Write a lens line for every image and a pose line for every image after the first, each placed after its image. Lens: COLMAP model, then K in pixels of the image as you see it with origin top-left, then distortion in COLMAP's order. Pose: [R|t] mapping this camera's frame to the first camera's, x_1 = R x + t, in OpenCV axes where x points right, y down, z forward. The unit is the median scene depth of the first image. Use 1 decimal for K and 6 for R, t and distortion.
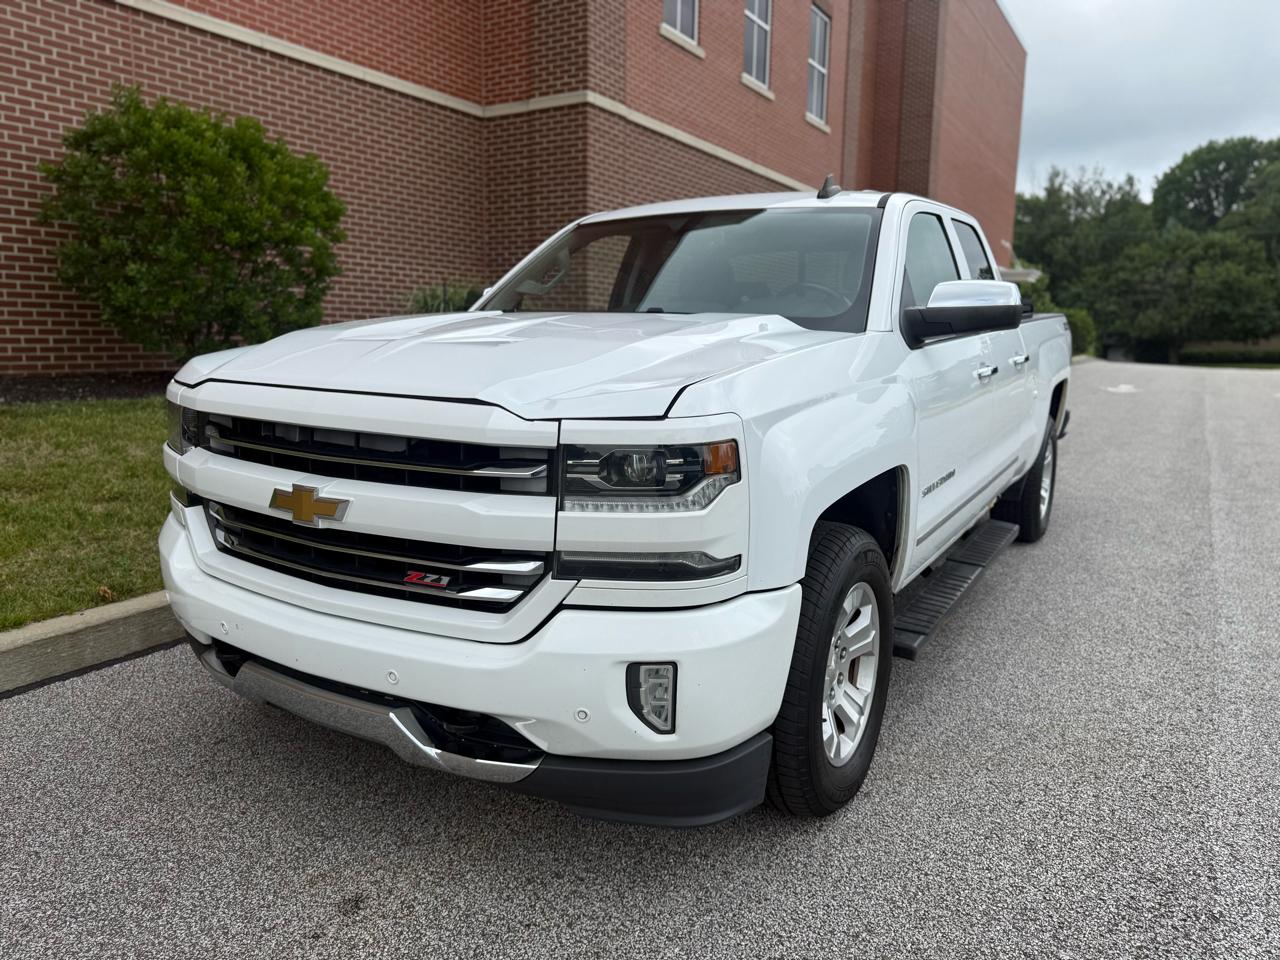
lens RADIAL K [[912.6, 0, 643.4], [0, 912.6, 484.5], [0, 0, 1]] dist [0.021170, -0.028130]
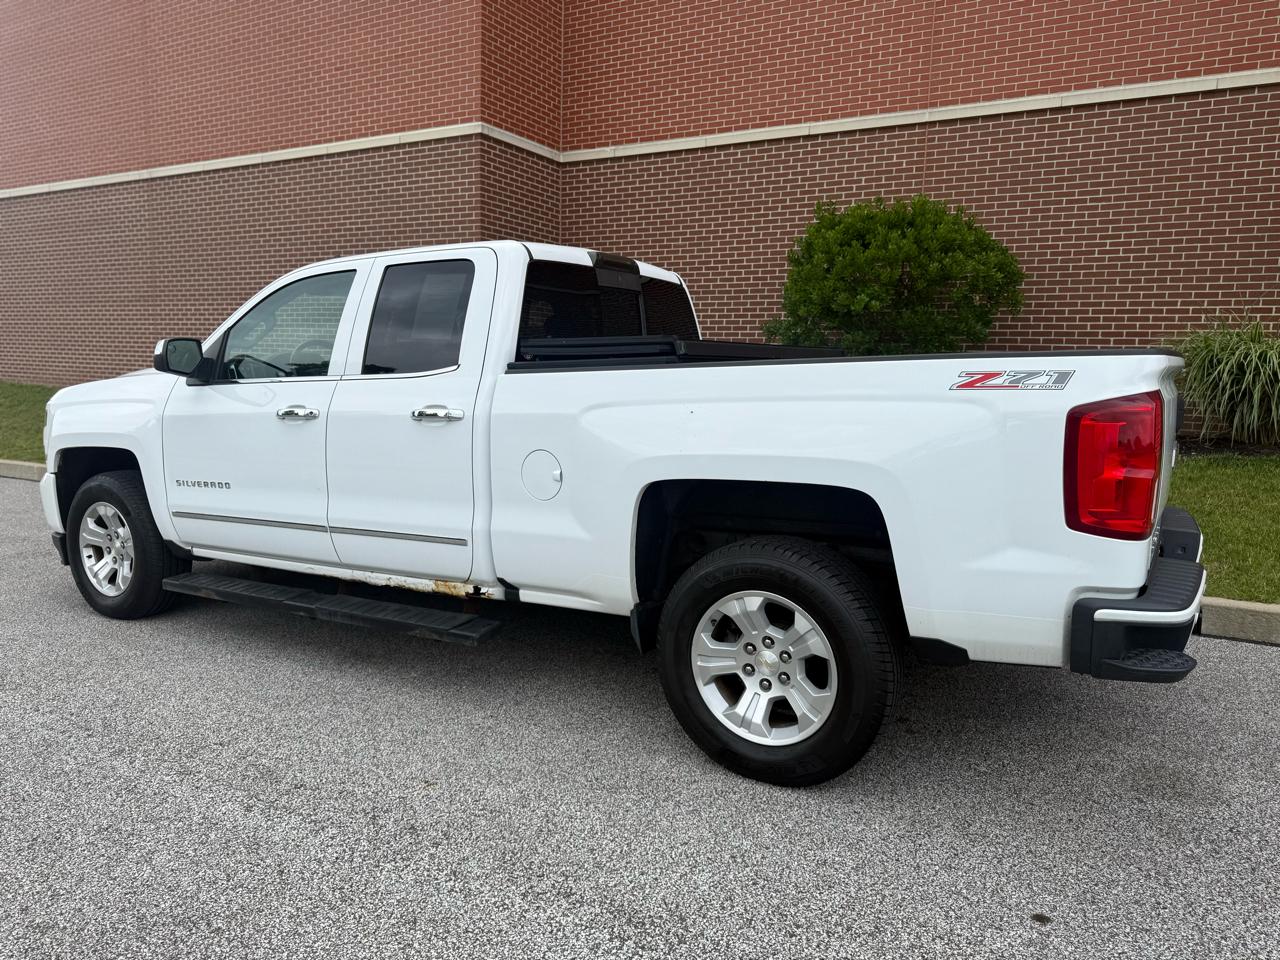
lens RADIAL K [[912.6, 0, 630.5], [0, 912.6, 480.8], [0, 0, 1]] dist [0.021170, -0.028130]
pose [[0.000707, 0.110889, -0.993833, 0.502019], [-0.182885, 0.977085, 0.108890, -0.081497], [0.983134, 0.181680, 0.020971, 0.476586]]
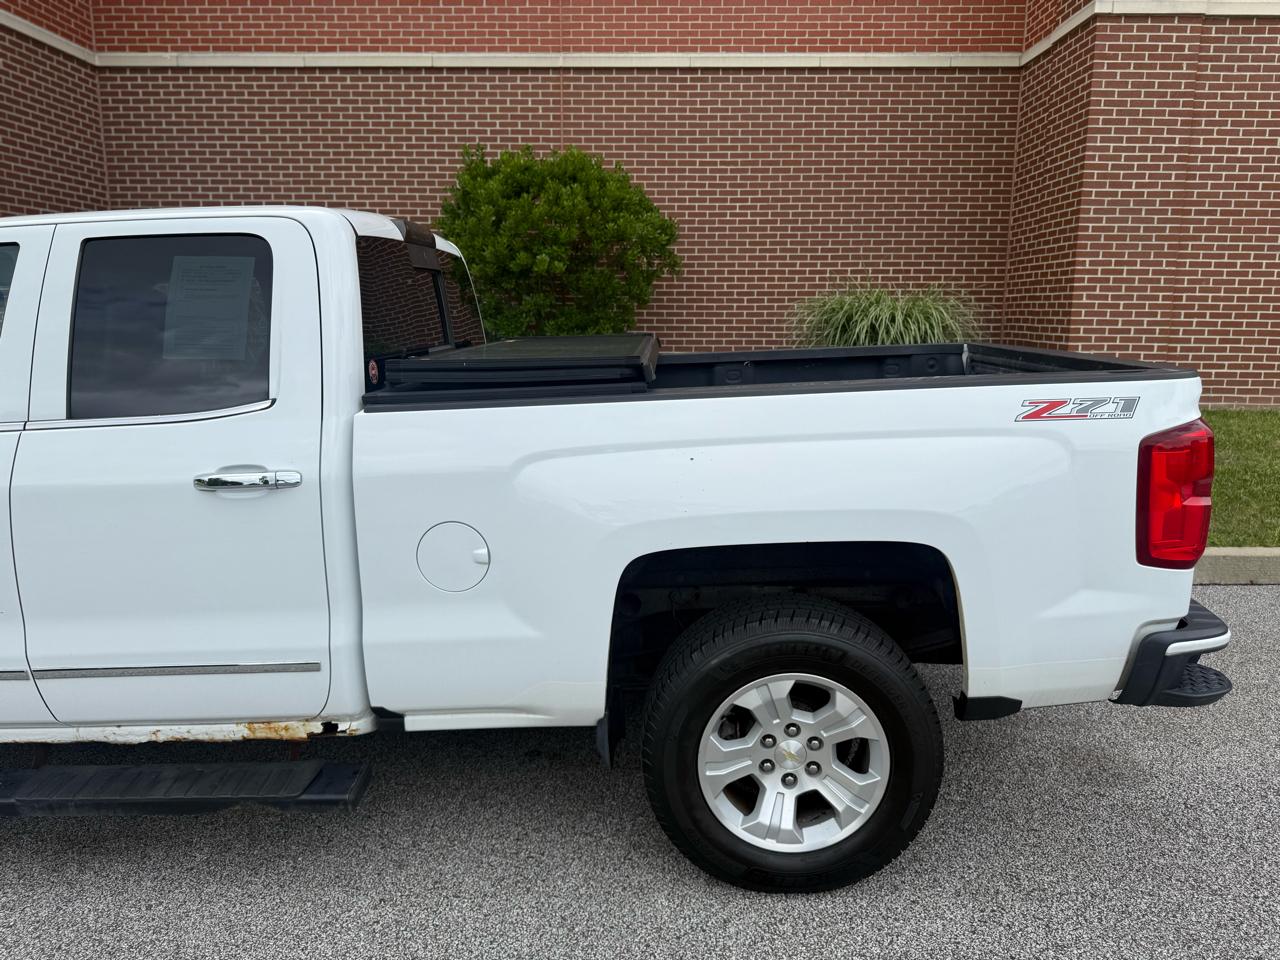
lens RADIAL K [[912.6, 0, 645.8], [0, 912.6, 474.1], [0, 0, 1]] dist [0.021170, -0.028130]
pose [[0.498693, 0.141941, -0.855078, 0.399078], [-0.135806, 0.987112, 0.084655, -0.088451], [0.856074, 0.073908, 0.511542, 0.379167]]
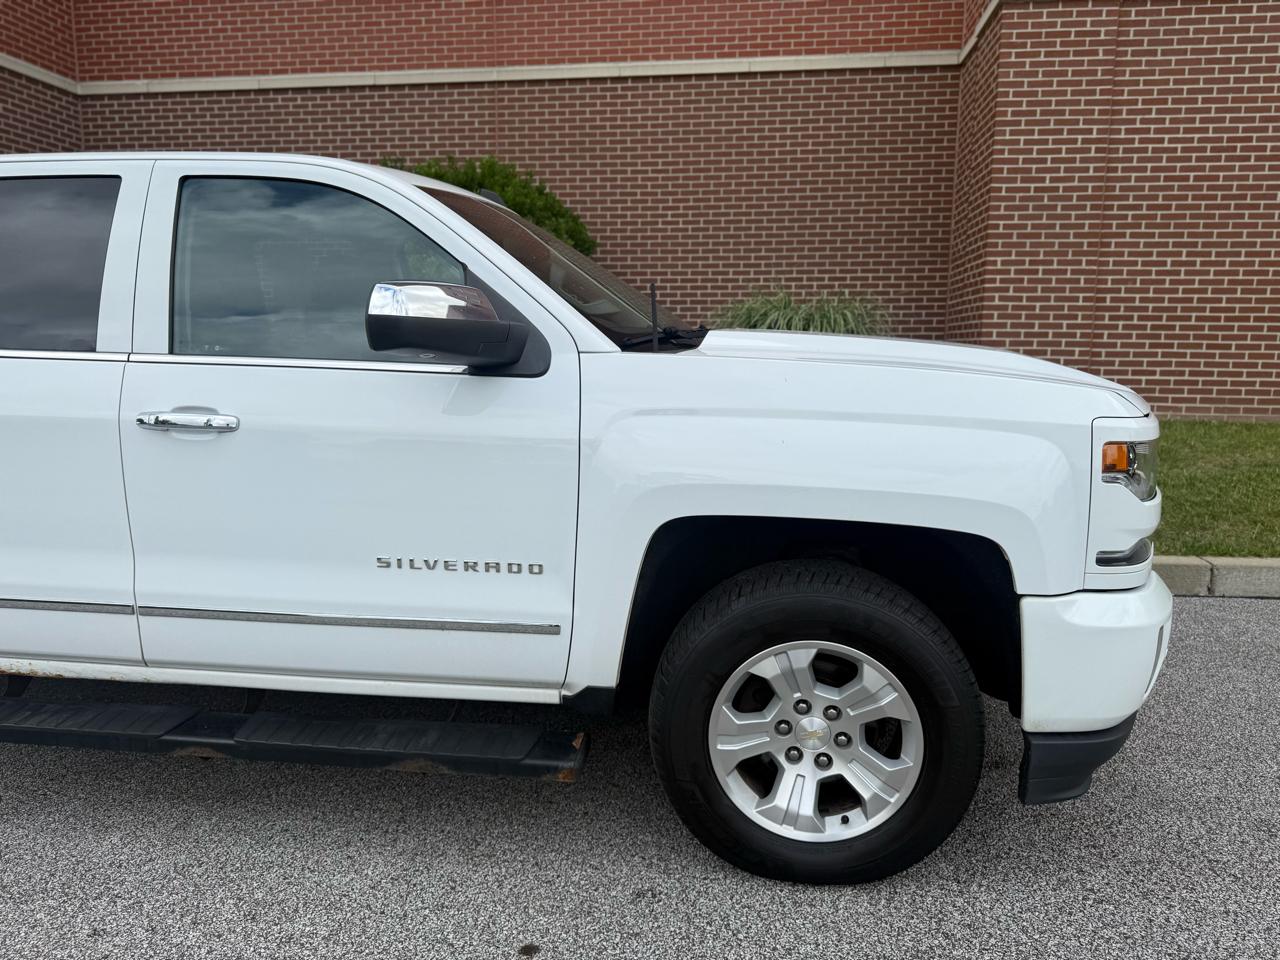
lens RADIAL K [[912.6, 0, 637.0], [0, 912.6, 484.9], [0, 0, 1]] dist [0.021170, -0.028130]
pose [[0.387838, 0.130678, -0.912417, 0.470650], [-0.147158, 0.985980, 0.078662, -0.089418], [0.909904, 0.103762, 0.401631, 0.527713]]
